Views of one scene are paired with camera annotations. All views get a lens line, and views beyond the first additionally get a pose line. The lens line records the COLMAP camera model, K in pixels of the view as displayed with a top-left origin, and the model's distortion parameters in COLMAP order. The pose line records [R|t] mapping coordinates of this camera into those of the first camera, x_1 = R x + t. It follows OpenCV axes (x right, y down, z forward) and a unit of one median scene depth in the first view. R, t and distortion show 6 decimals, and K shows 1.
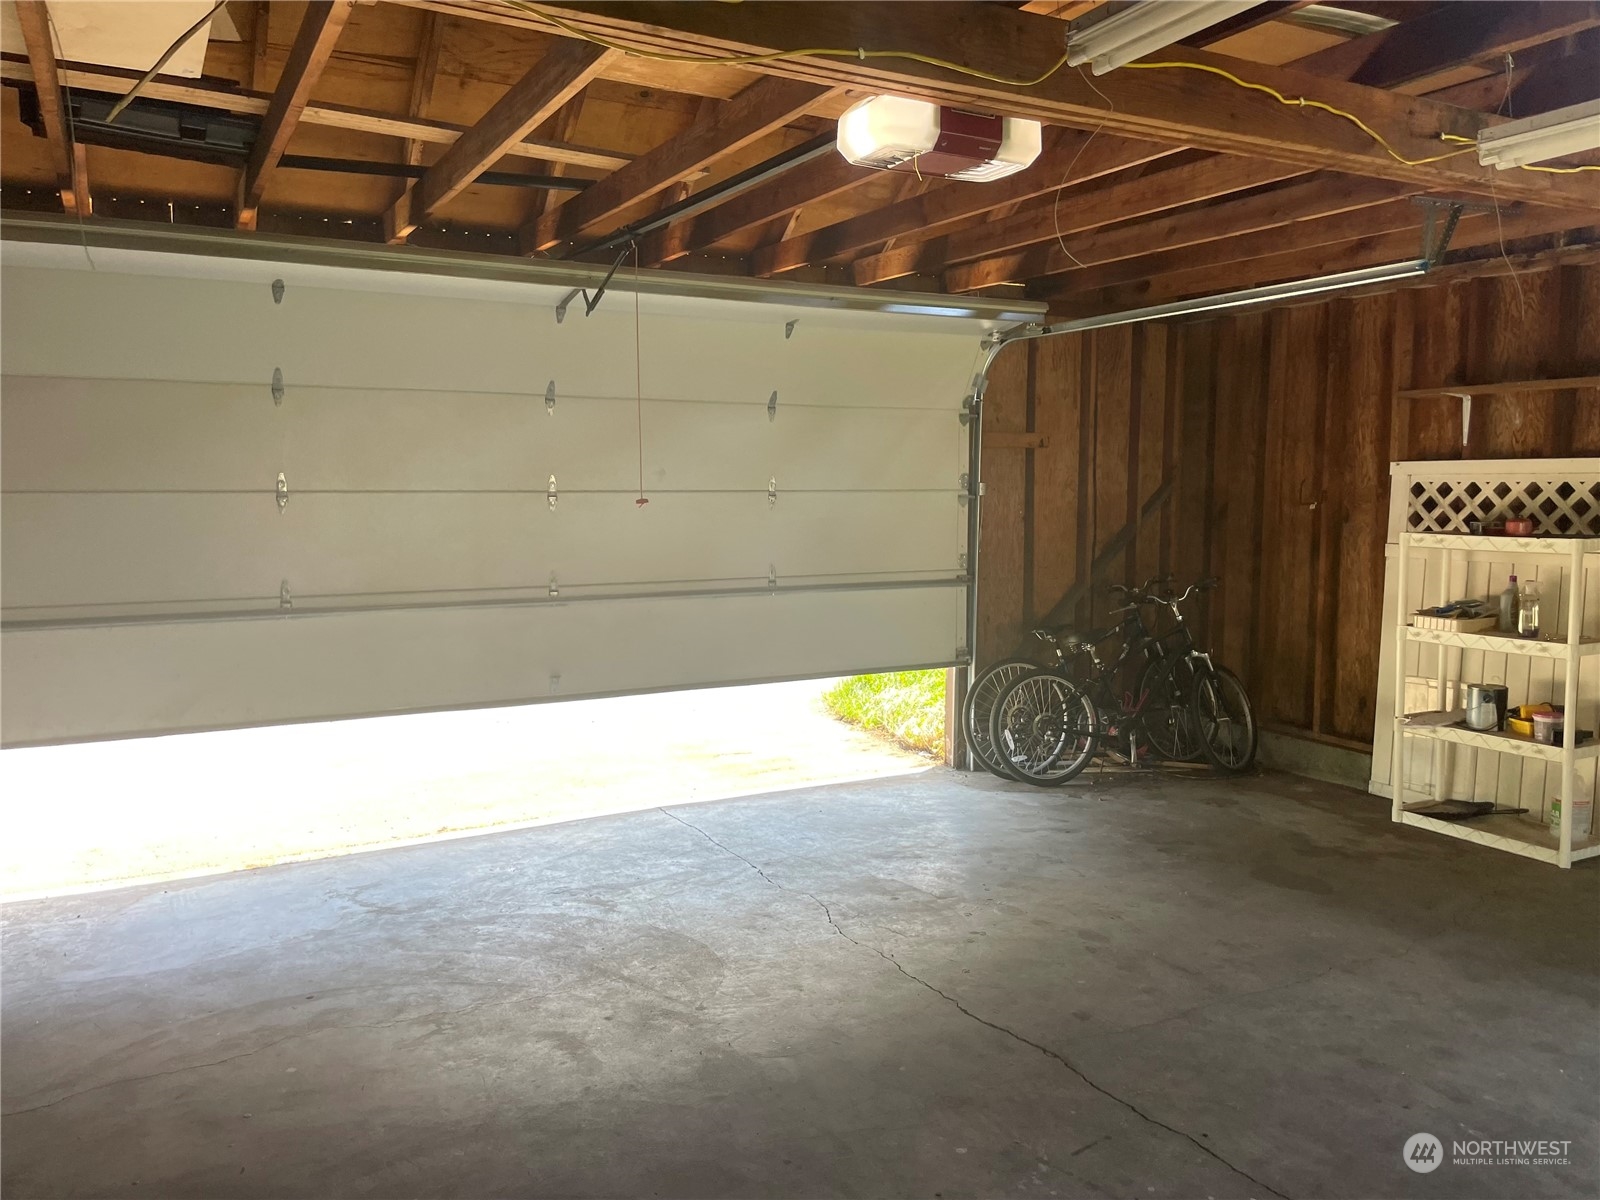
lens RADIAL K [[1217.0, 0, 806.6], [0, 1217.0, 610.1], [0, 0, 1]] dist [0.064049, -0.065865]
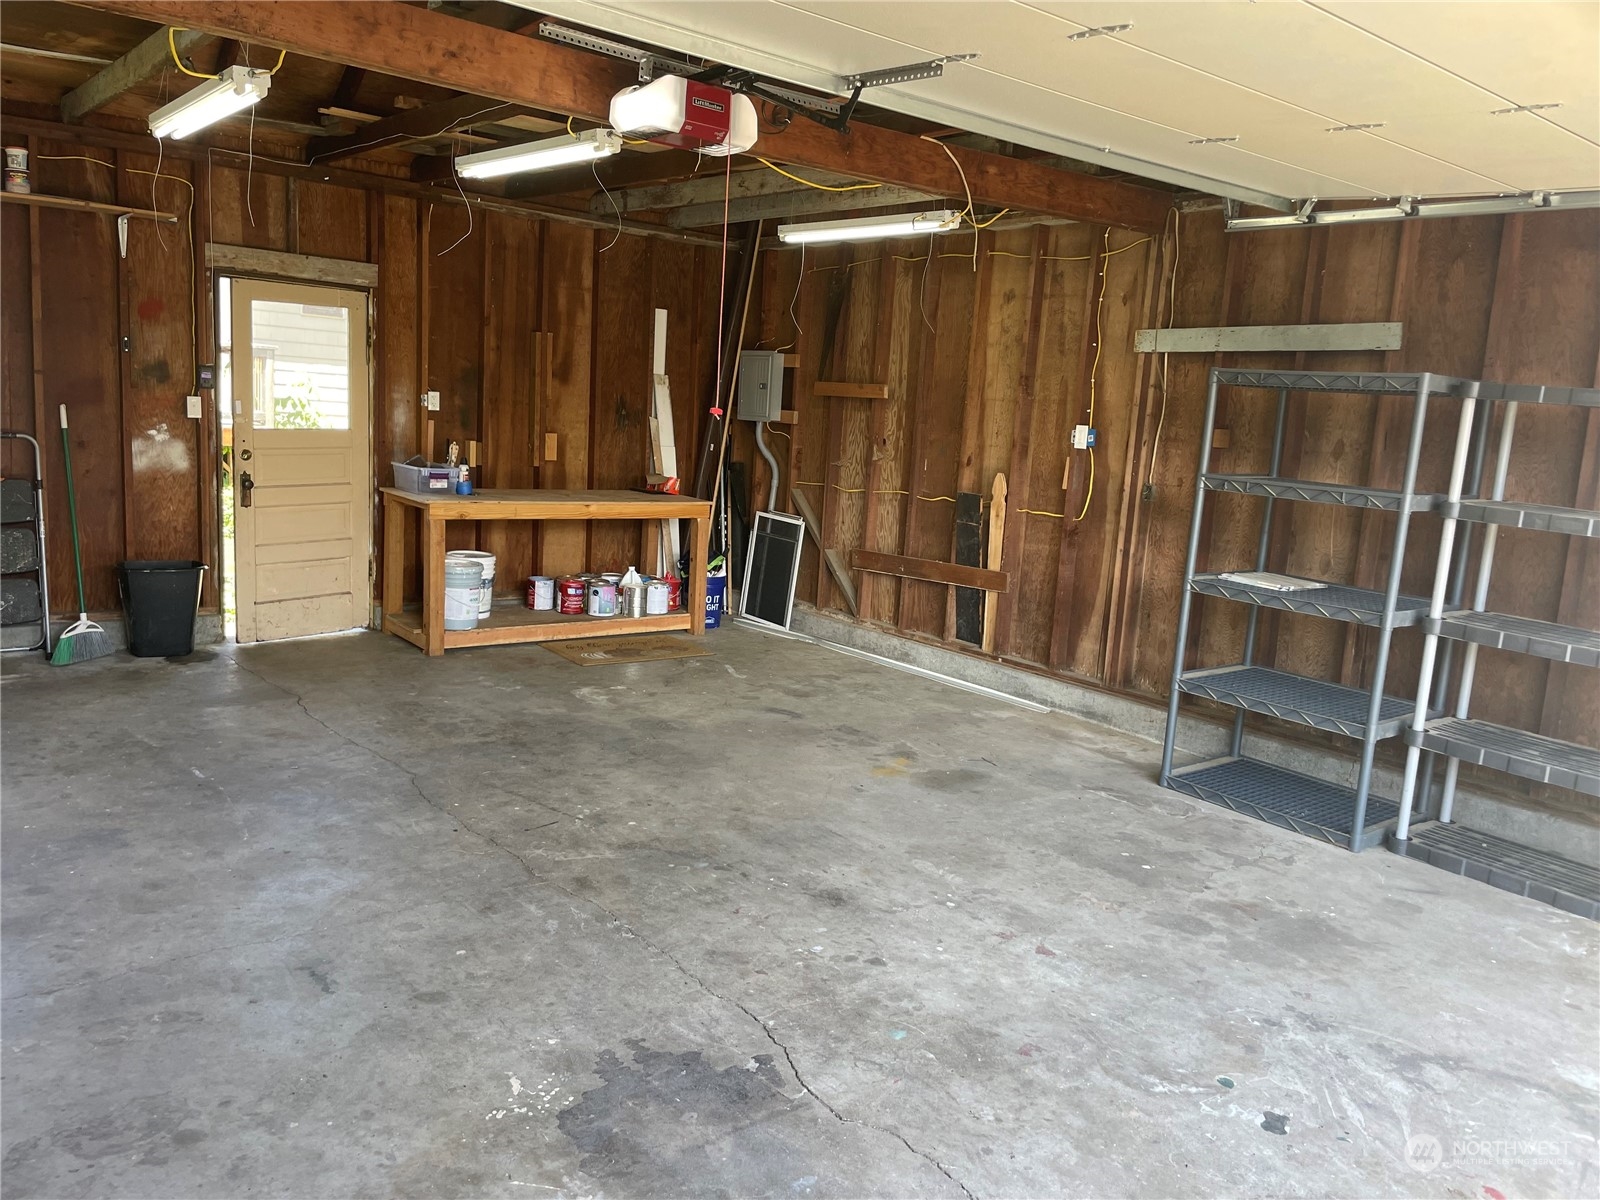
lens RADIAL K [[1217.0, 0, 793.3], [0, 1217.0, 597.6], [0, 0, 1]] dist [0.064049, -0.065865]
pose [[-0.981173, -0.031540, -0.190540, 0.113771], [-0.080683, 0.963300, 0.256014, -0.114518], [0.175473, 0.266567, -0.947709, 1.207869]]
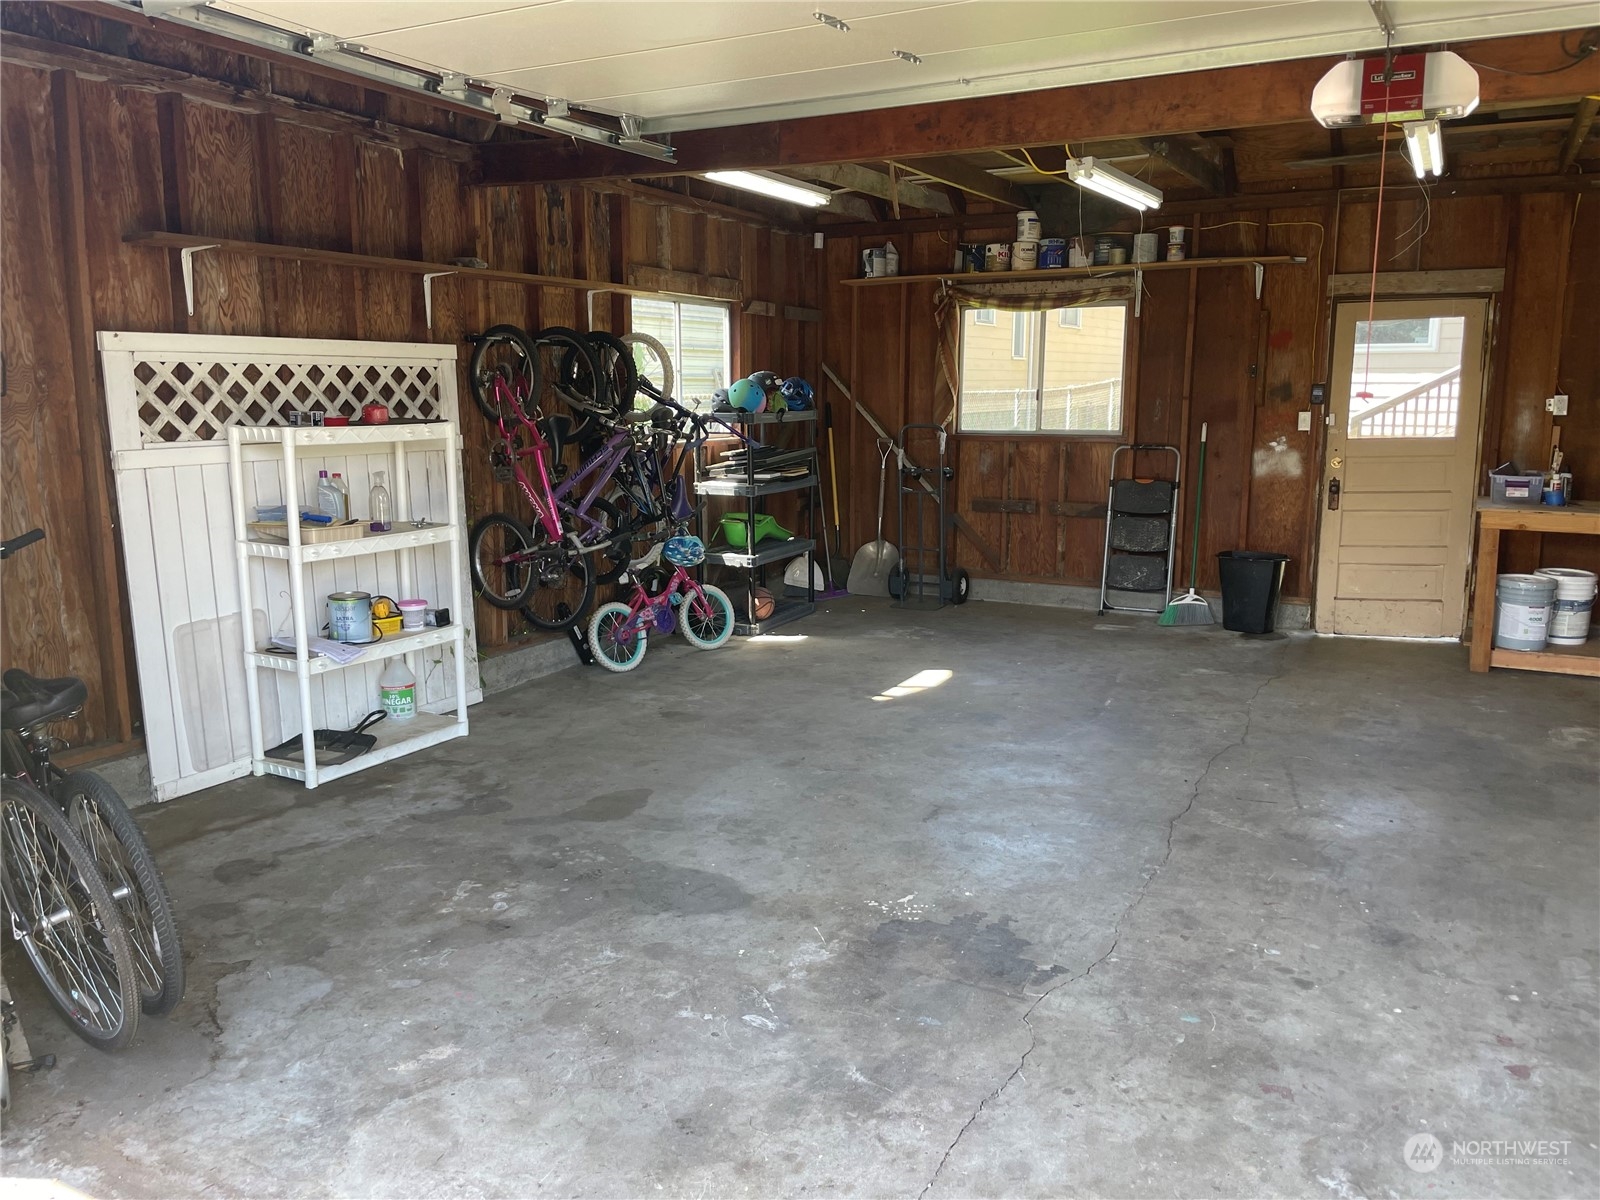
lens RADIAL K [[1217.0, 0, 801.3], [0, 1217.0, 593.0], [0, 0, 1]] dist [0.064049, -0.065865]
pose [[-0.552174, -0.142927, 0.821386, -0.347456], [0.083362, 0.970794, 0.224965, -0.108082], [-0.829551, 0.192692, -0.524133, 1.141412]]
